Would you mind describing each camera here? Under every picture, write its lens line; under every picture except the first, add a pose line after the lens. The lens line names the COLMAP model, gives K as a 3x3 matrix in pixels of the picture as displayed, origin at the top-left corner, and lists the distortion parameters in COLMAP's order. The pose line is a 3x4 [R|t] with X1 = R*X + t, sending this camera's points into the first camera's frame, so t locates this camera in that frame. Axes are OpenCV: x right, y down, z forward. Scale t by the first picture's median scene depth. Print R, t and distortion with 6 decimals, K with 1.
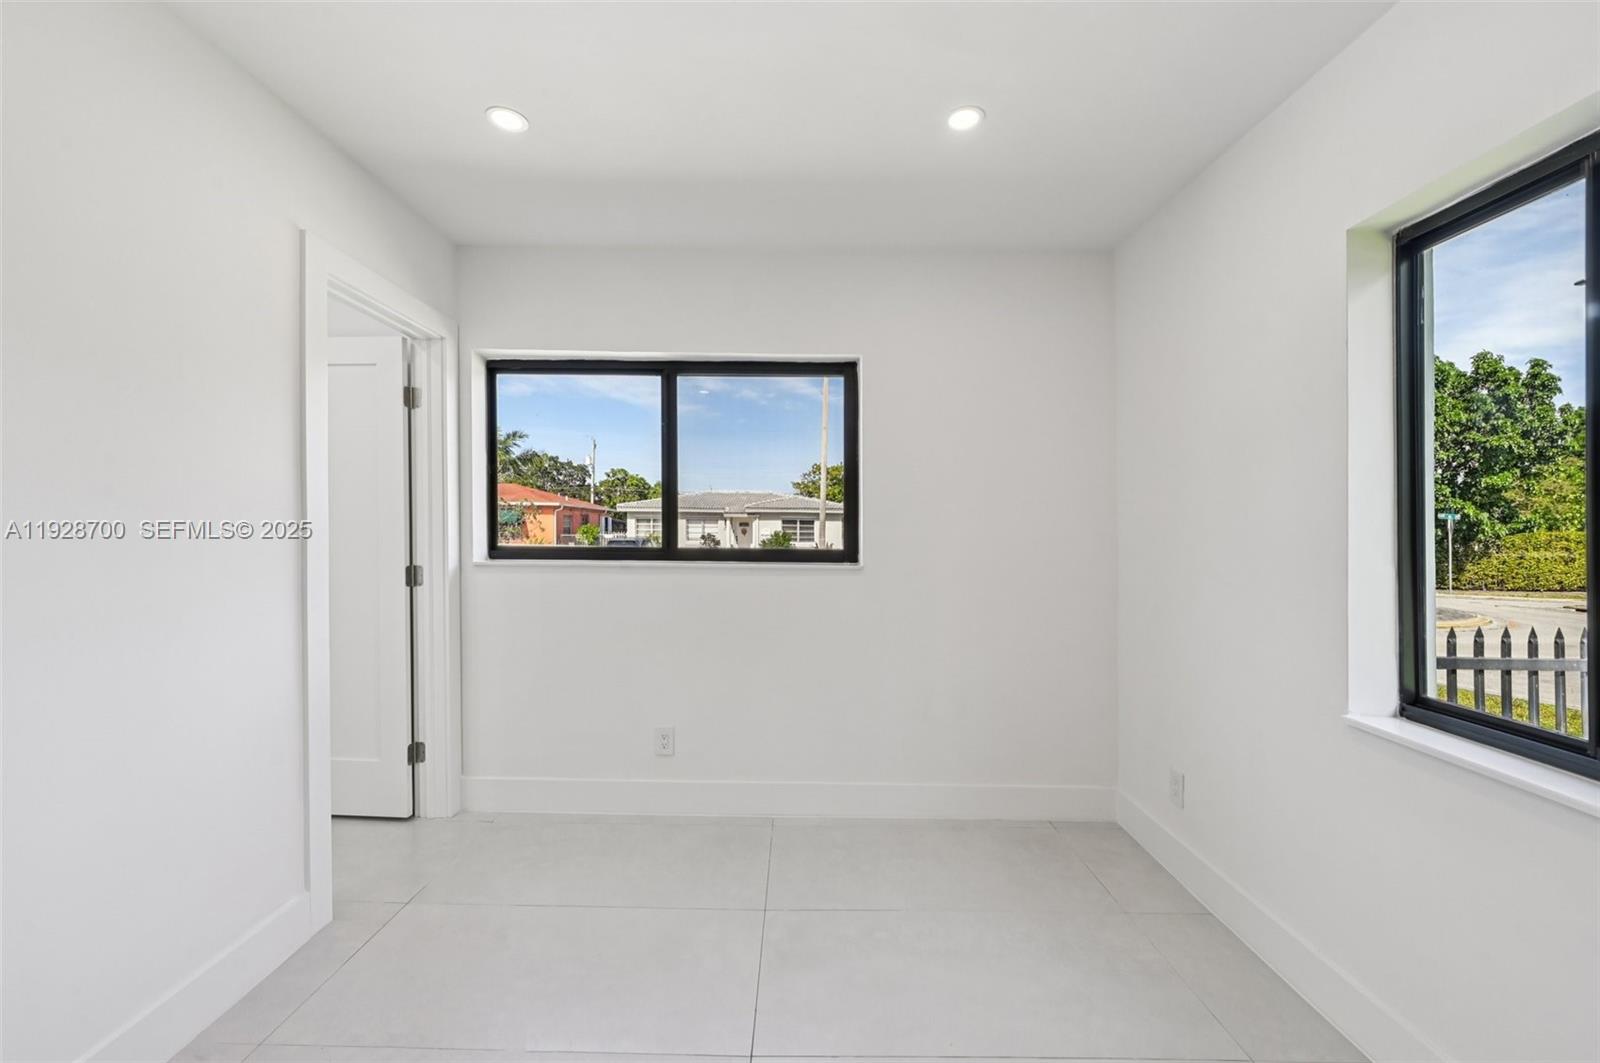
lens RADIAL K [[655.7, 0, 778.8], [0, 655.7, 534.2], [0, 0, 1]] dist [0.000433, 0.000087]
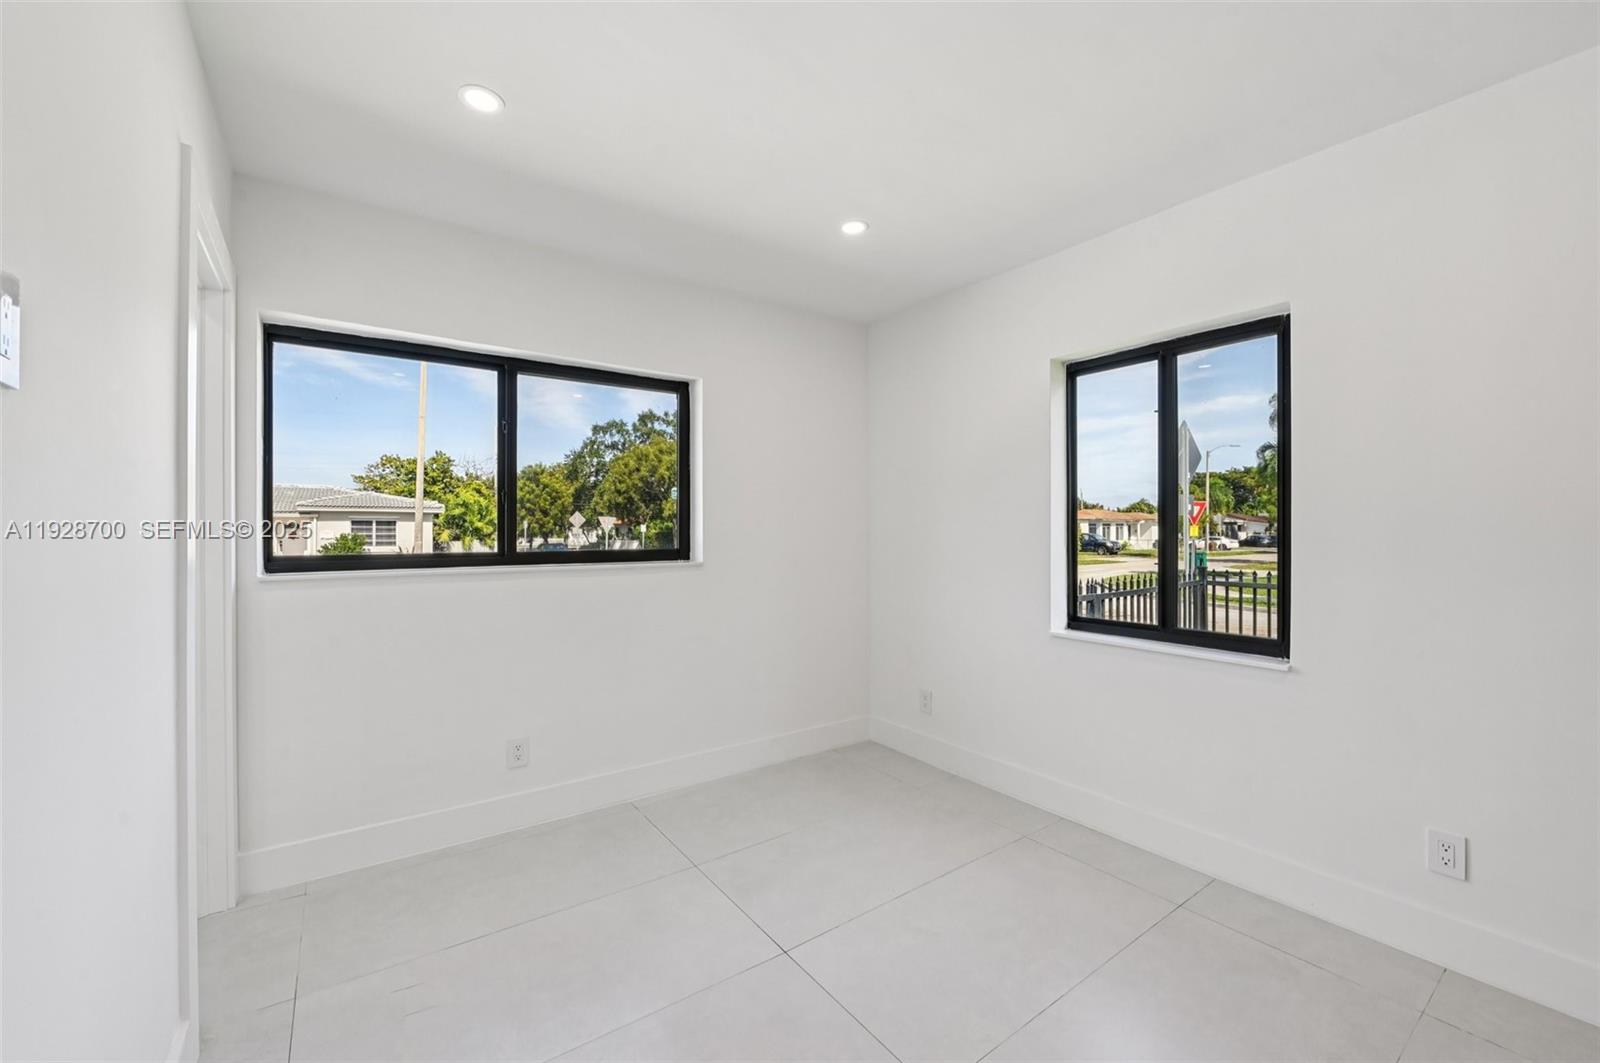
lens RADIAL K [[655.7, 0, 778.8], [0, 655.7, 534.2], [0, 0, 1]] dist [0.000433, 0.000087]
pose [[0.811666, -0.016203, 0.583897, -0.407243], [0.015705, 0.999859, 0.005914, -0.004459], [-0.583911, 0.004369, 0.811806, -0.007827]]
